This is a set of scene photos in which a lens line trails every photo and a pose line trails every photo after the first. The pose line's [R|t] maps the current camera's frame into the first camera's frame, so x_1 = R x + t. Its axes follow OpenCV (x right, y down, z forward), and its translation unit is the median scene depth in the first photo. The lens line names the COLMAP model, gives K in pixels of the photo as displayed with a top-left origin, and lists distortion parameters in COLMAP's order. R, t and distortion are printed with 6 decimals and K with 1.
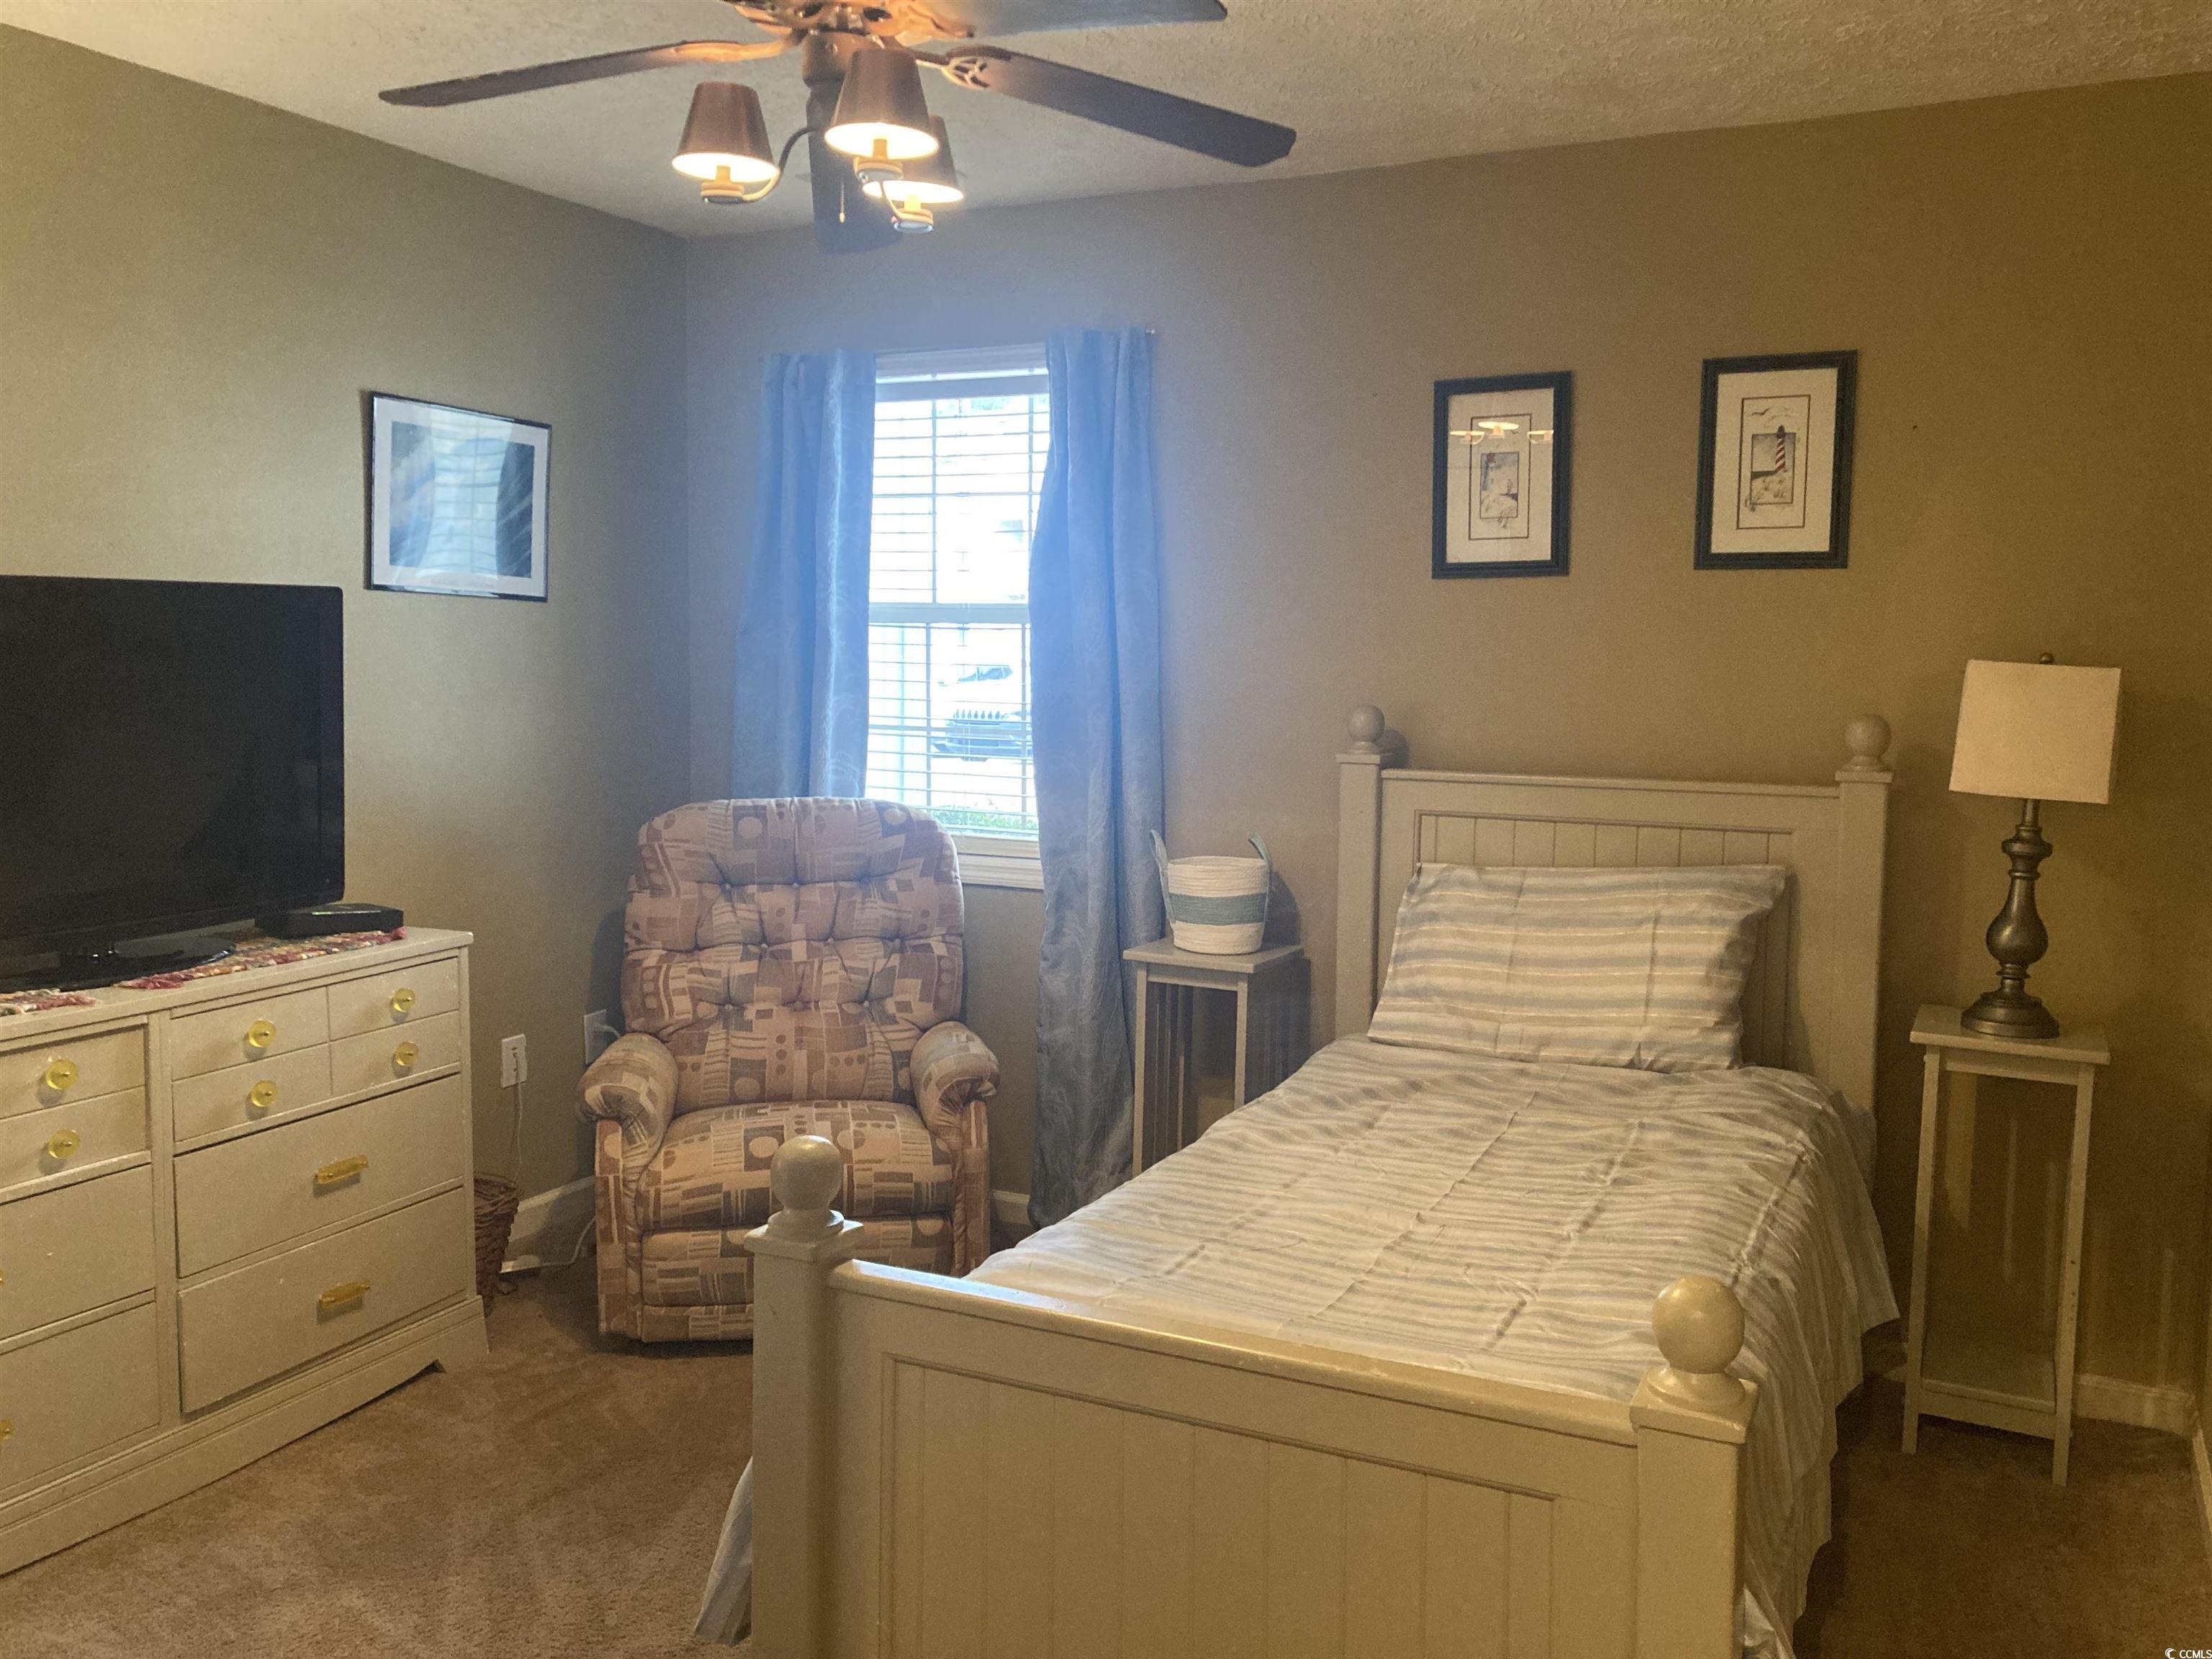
lens RADIAL K [[1812.1, 0, 1124.0], [0, 1812.1, 830.4], [0, 0, 1]] dist [0.060097, -0.060935]
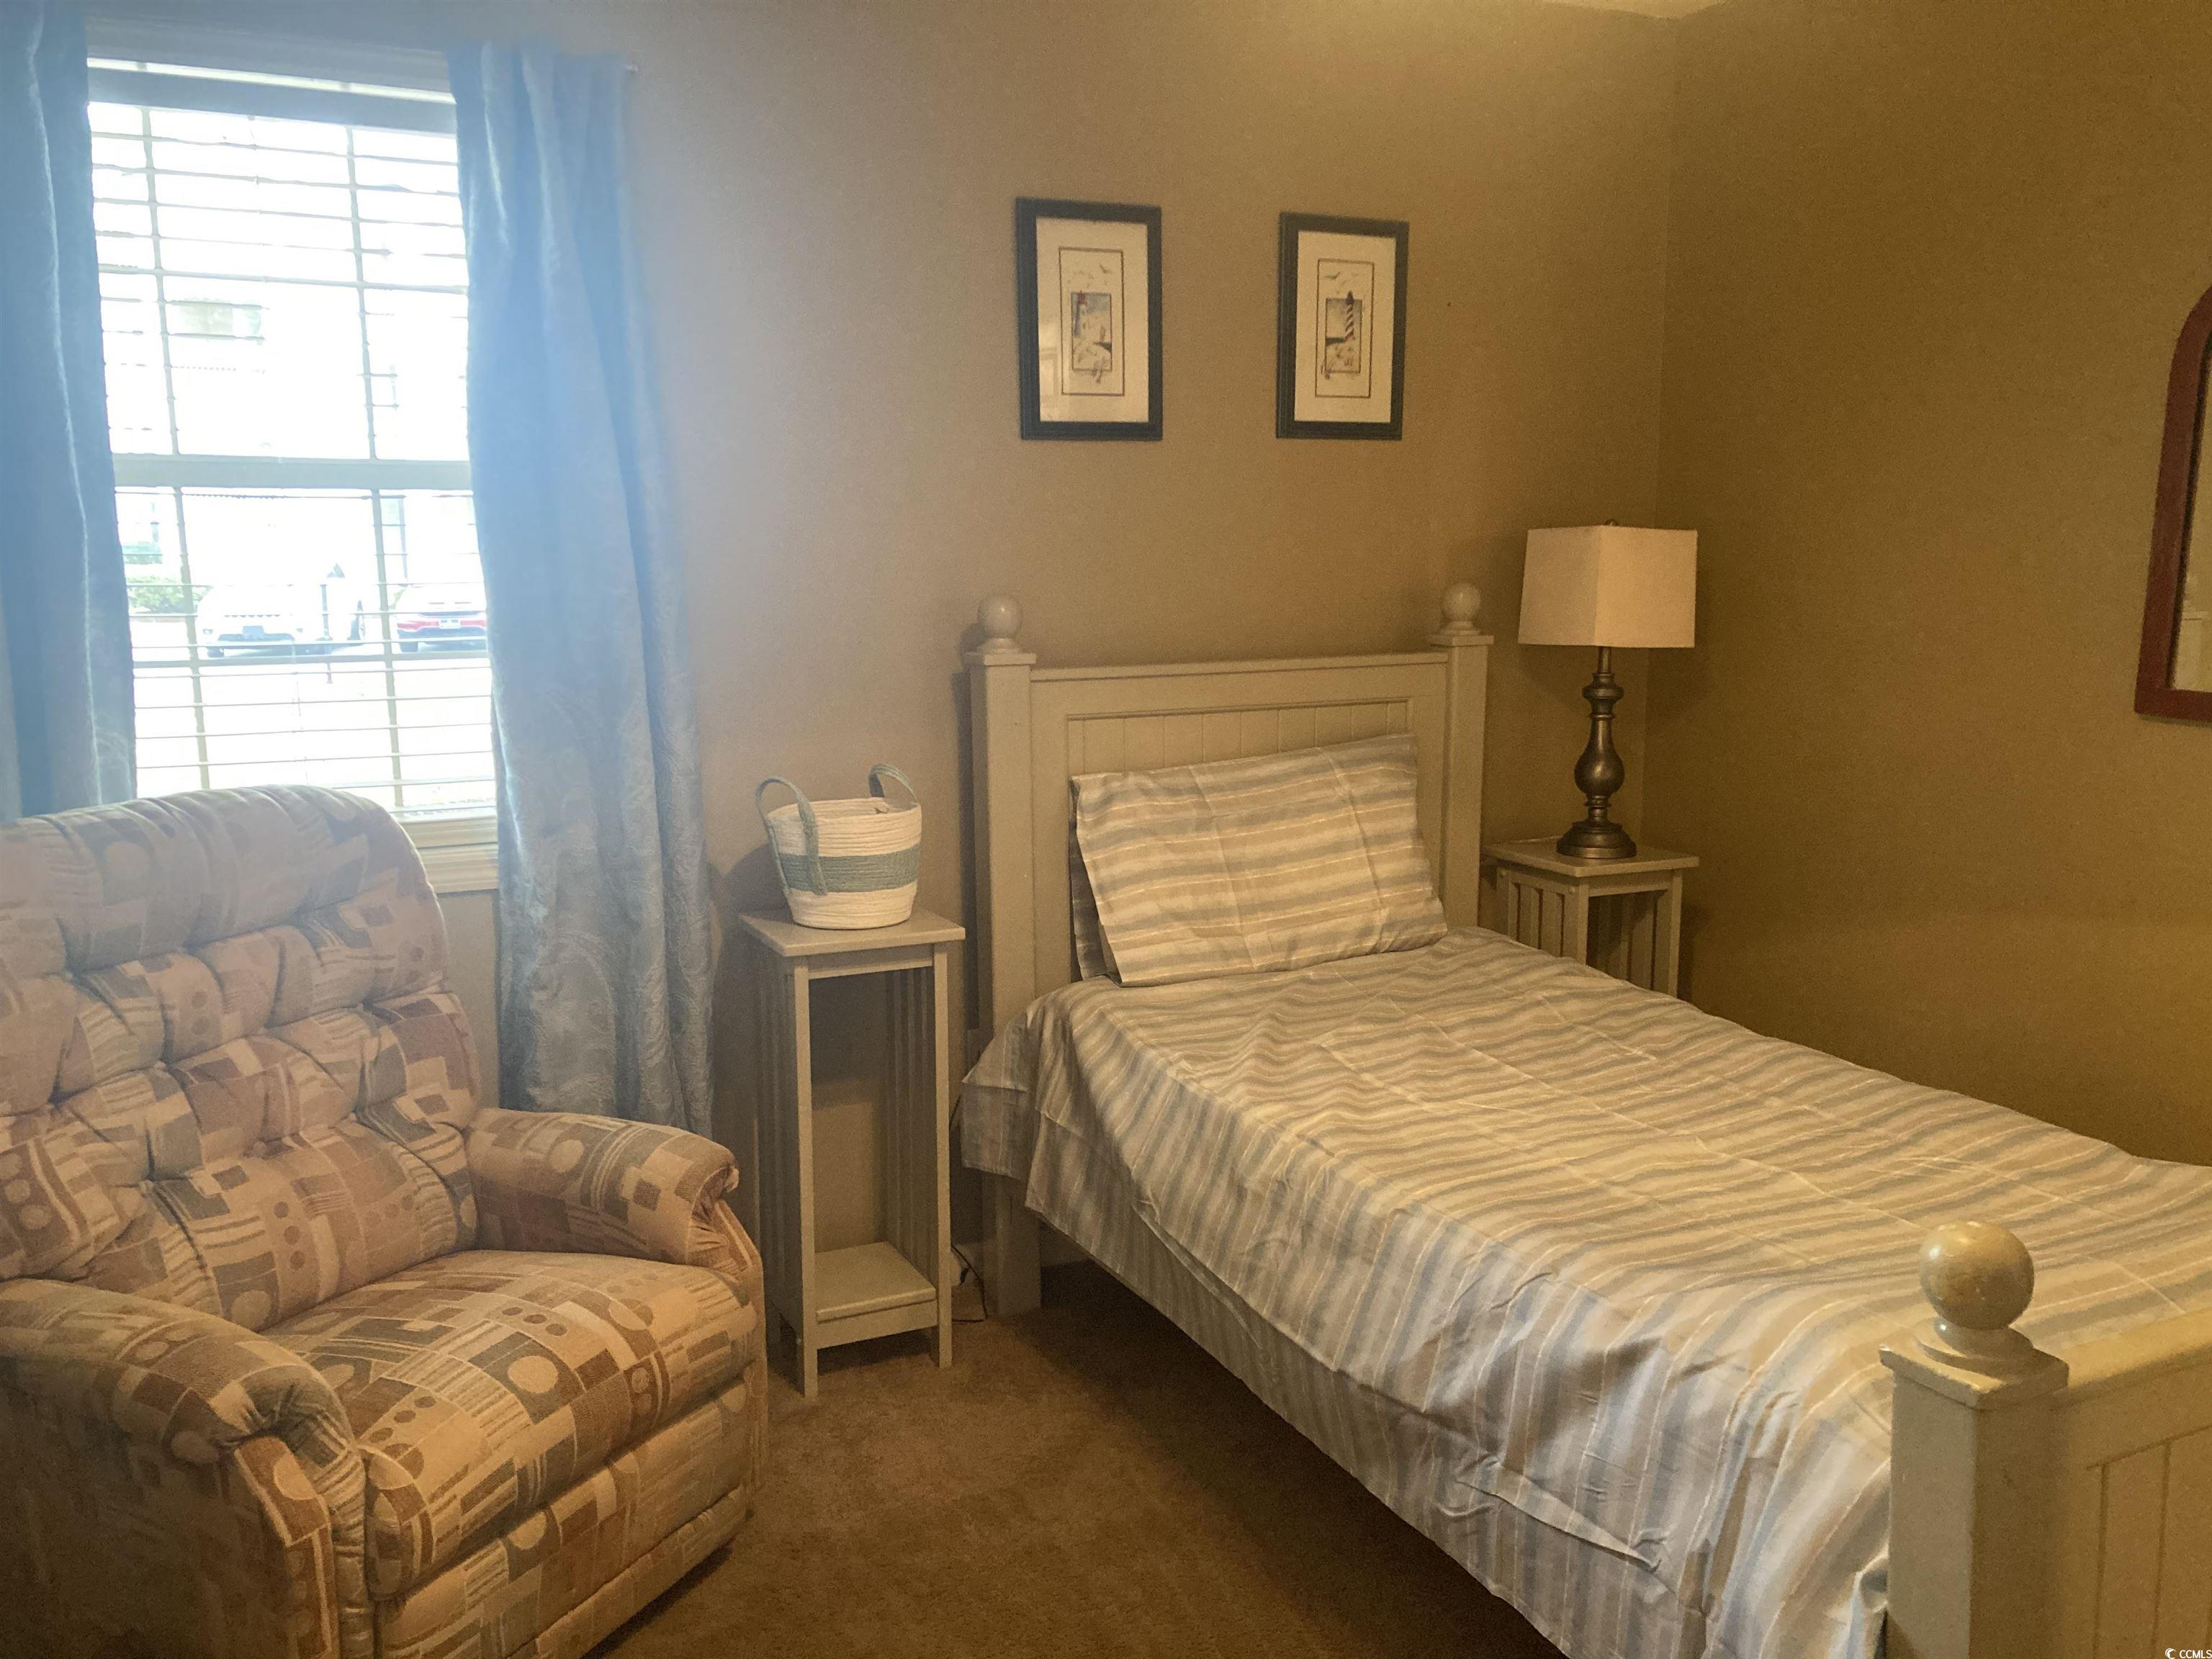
lens RADIAL K [[1812.1, 0, 1120.0], [0, 1812.1, 834.1], [0, 0, 1]] dist [0.060097, -0.060935]
pose [[0.612085, -0.143229, 0.777713, -0.510438], [0.092747, 0.989676, 0.109271, -0.047903], [-0.785334, 0.005247, 0.619050, 0.469118]]
